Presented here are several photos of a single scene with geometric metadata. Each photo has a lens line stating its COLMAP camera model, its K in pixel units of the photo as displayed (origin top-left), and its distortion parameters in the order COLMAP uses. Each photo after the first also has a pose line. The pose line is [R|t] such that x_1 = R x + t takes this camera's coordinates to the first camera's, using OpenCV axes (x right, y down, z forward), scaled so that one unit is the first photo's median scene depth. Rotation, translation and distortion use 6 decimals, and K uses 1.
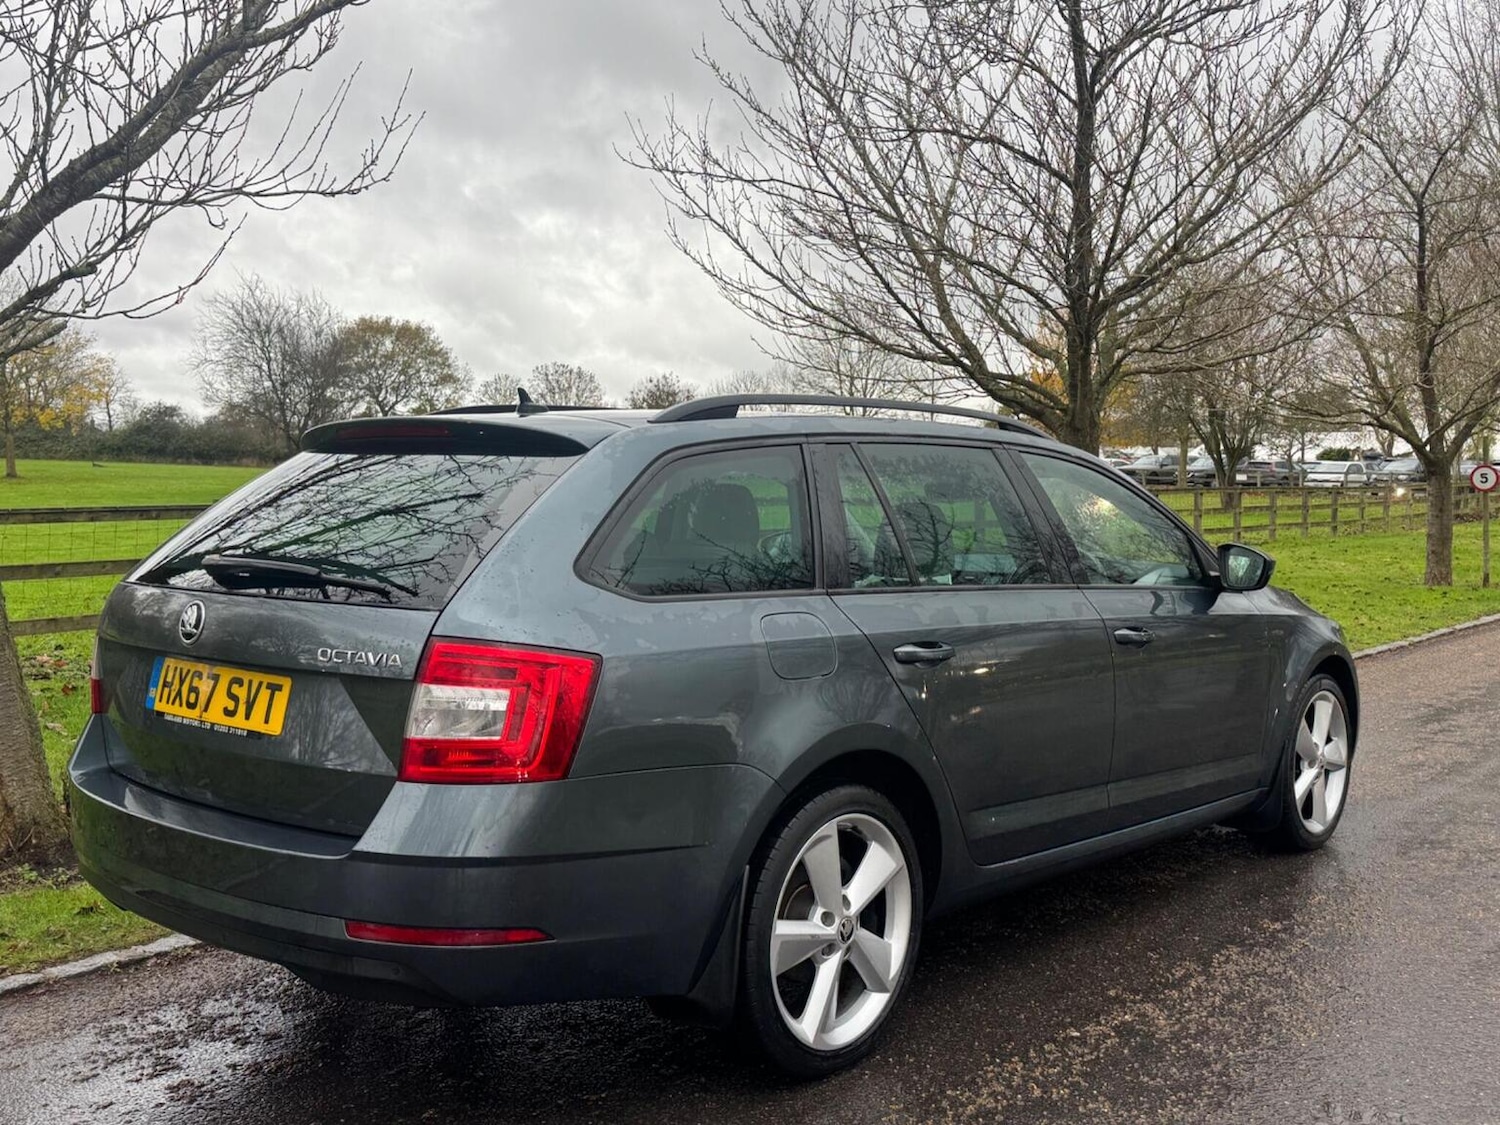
lens RADIAL K [[1431.5, 0, 762.1], [0, 1431.5, 570.7], [0, 0, 1]] dist [0.179047, -0.327168]
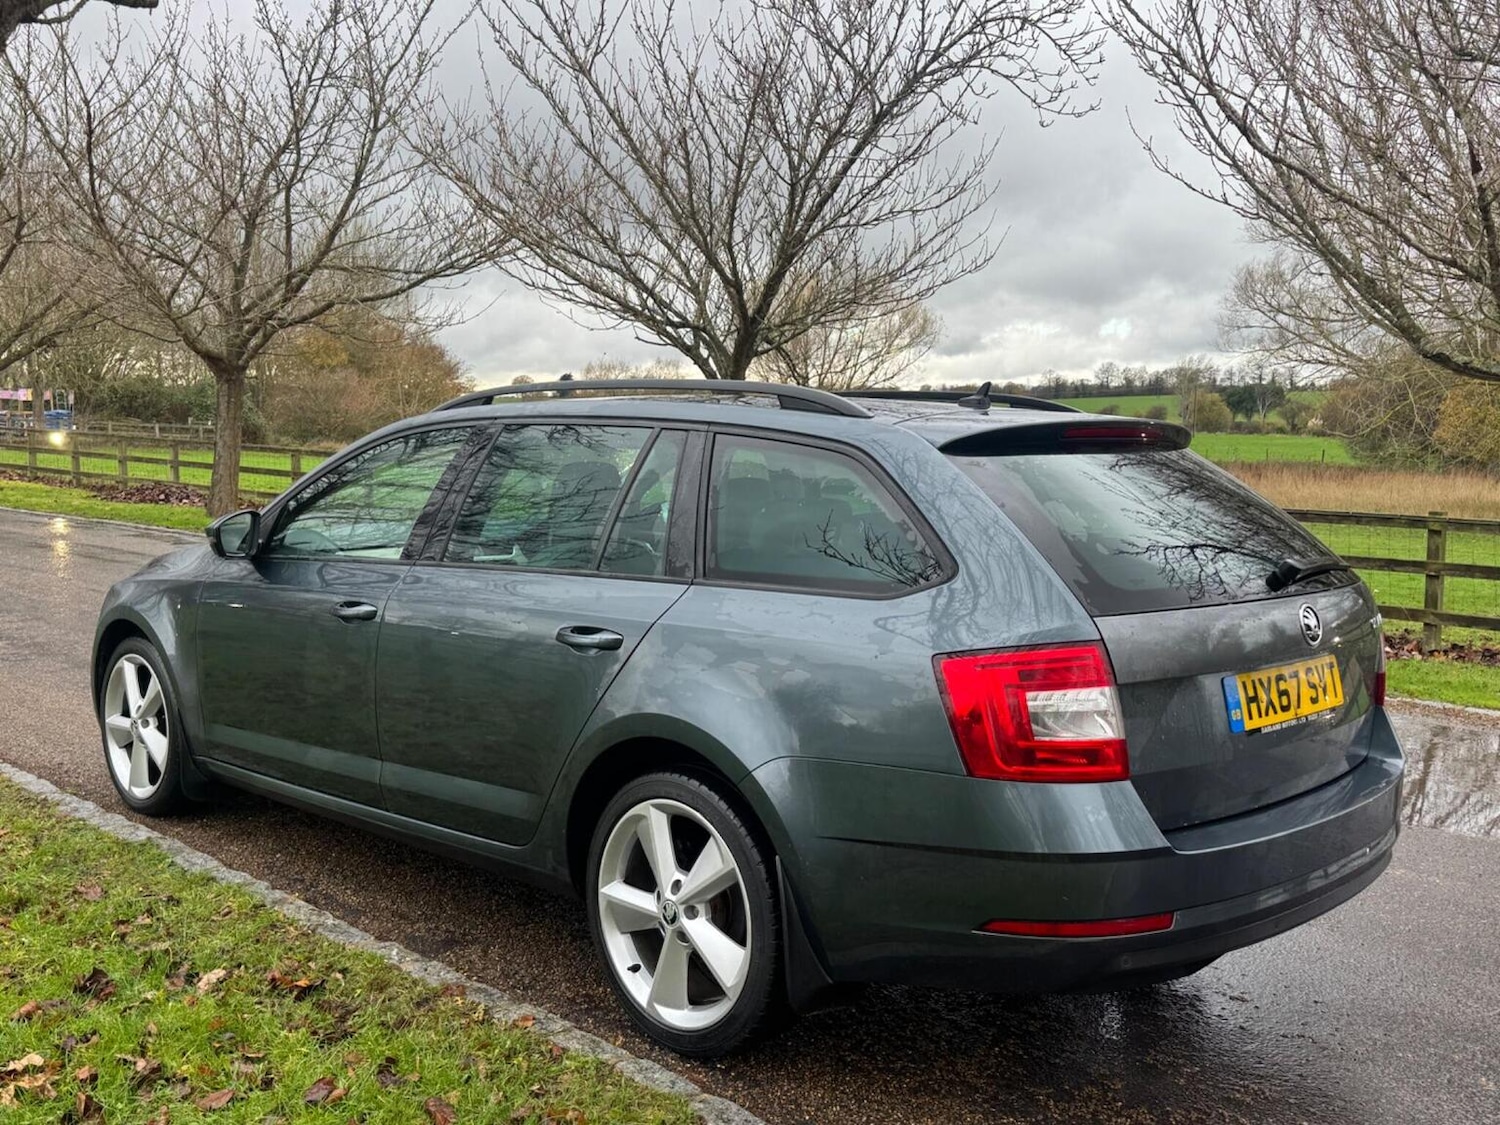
lens RADIAL K [[1431.5, 0, 762.1], [0, 1431.5, 570.7], [0, 0, 1]] dist [0.179047, -0.327168]
pose [[0.050018, -0.094787, 0.994240, -1.102855], [0.035500, 0.995026, 0.093076, -0.086264], [-0.998117, 0.030640, 0.053134, 1.023582]]
